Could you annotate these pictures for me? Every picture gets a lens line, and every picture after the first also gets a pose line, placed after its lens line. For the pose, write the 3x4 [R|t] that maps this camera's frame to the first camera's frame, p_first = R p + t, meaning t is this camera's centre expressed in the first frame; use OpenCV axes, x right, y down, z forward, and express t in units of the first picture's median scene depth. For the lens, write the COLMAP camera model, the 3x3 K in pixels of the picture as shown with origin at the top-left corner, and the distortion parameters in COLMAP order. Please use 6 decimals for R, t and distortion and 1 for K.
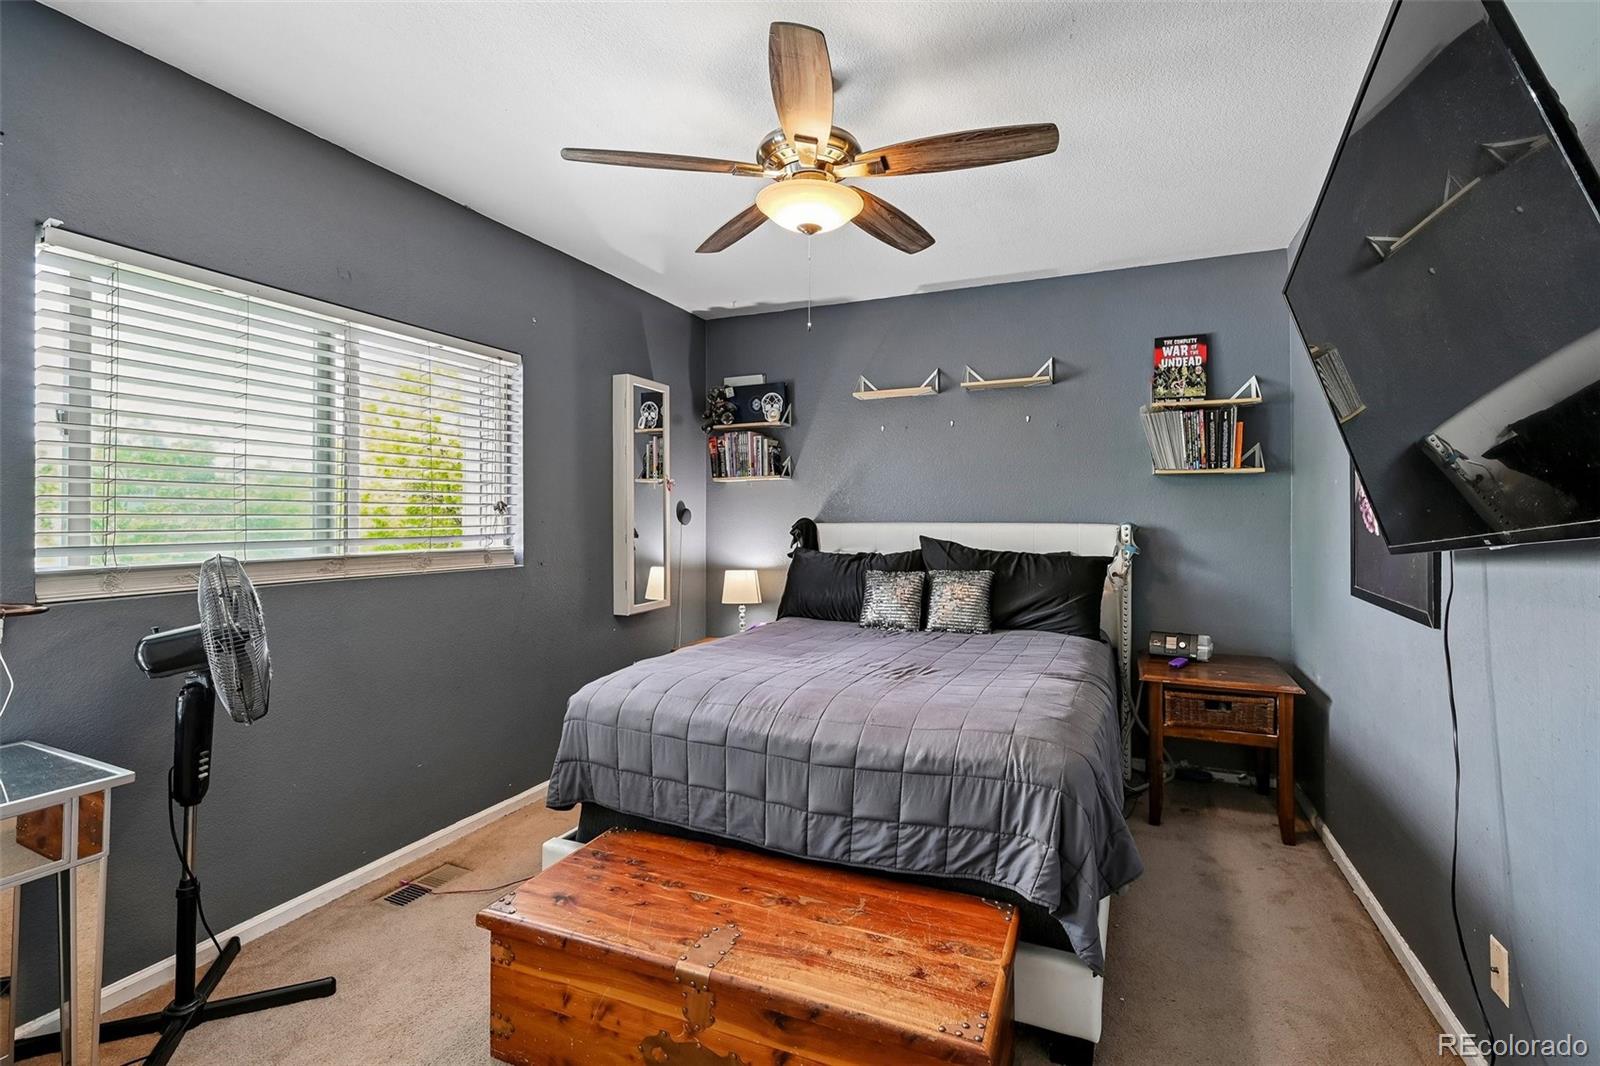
lens RADIAL K [[737.1, 0, 801.4], [0, 737.1, 497.1], [0, 0, 1]] dist [0.000937, -0.000017]
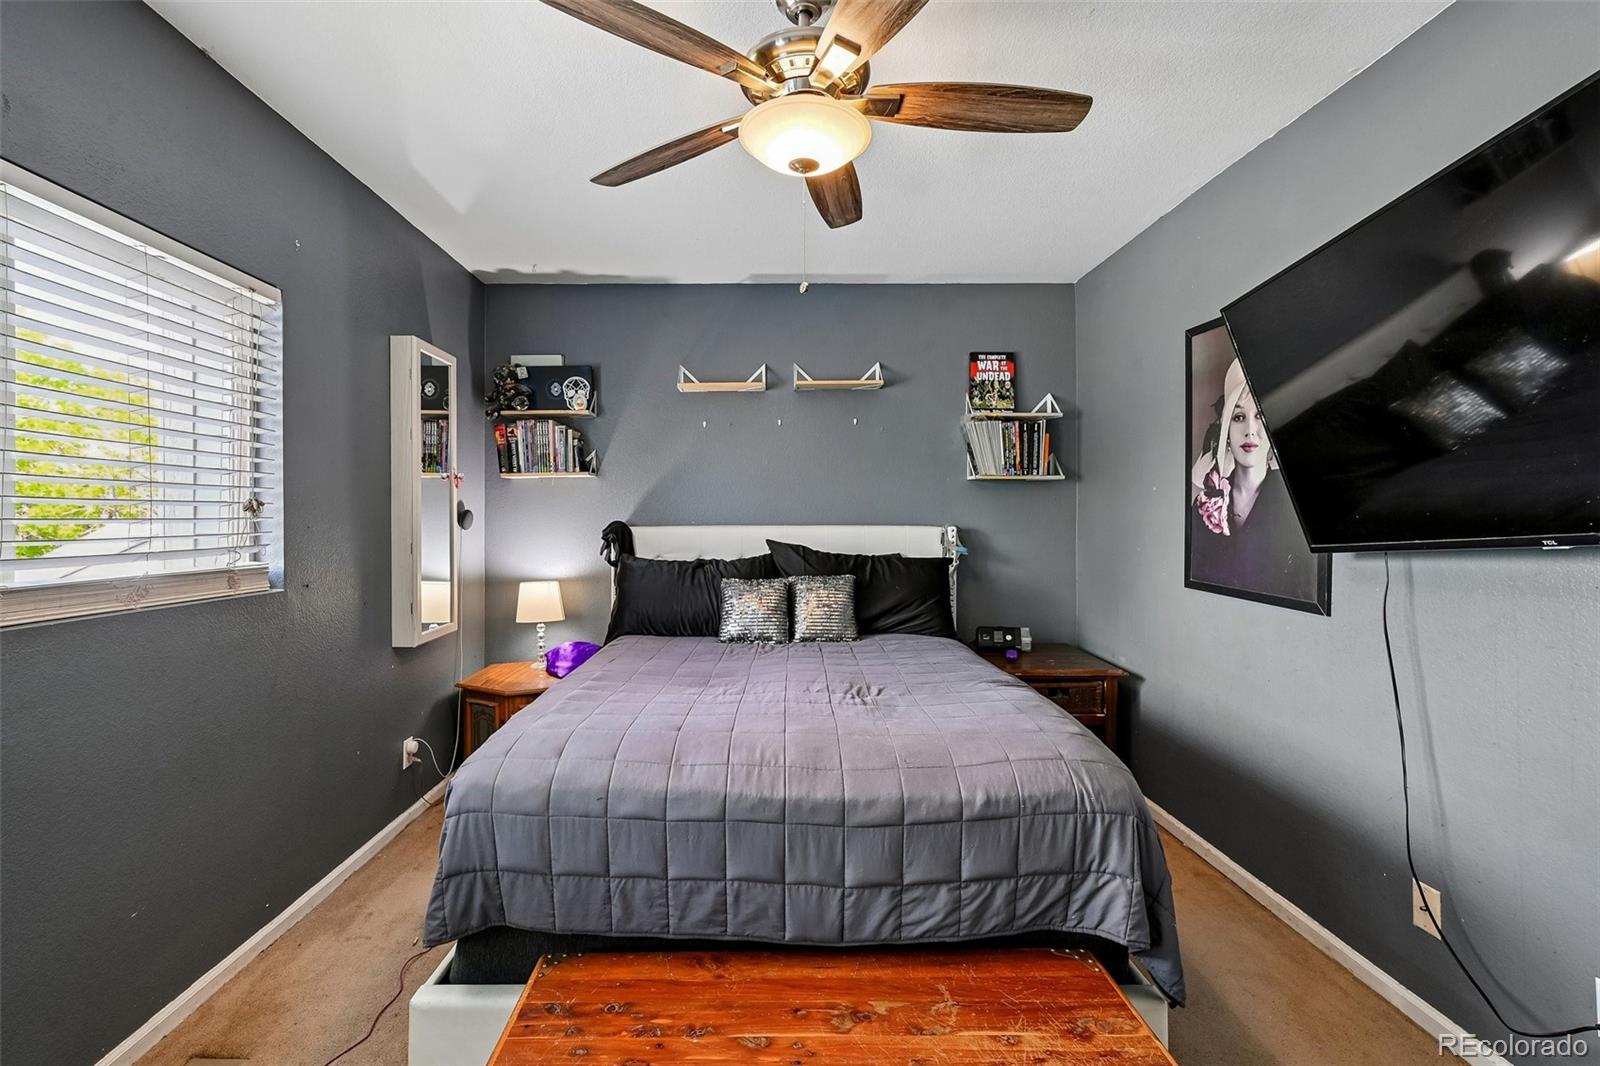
lens RADIAL K [[709.2, 0, 778.1], [0, 709.2, 507.5], [0, 0, 1]] dist [-0.000757, -0.000109]
pose [[0.916427, 0.004974, 0.400172, -0.216967], [-0.009217, 0.999920, 0.008678, 0.004029], [-0.400097, -0.011641, 0.916399, 0.192482]]
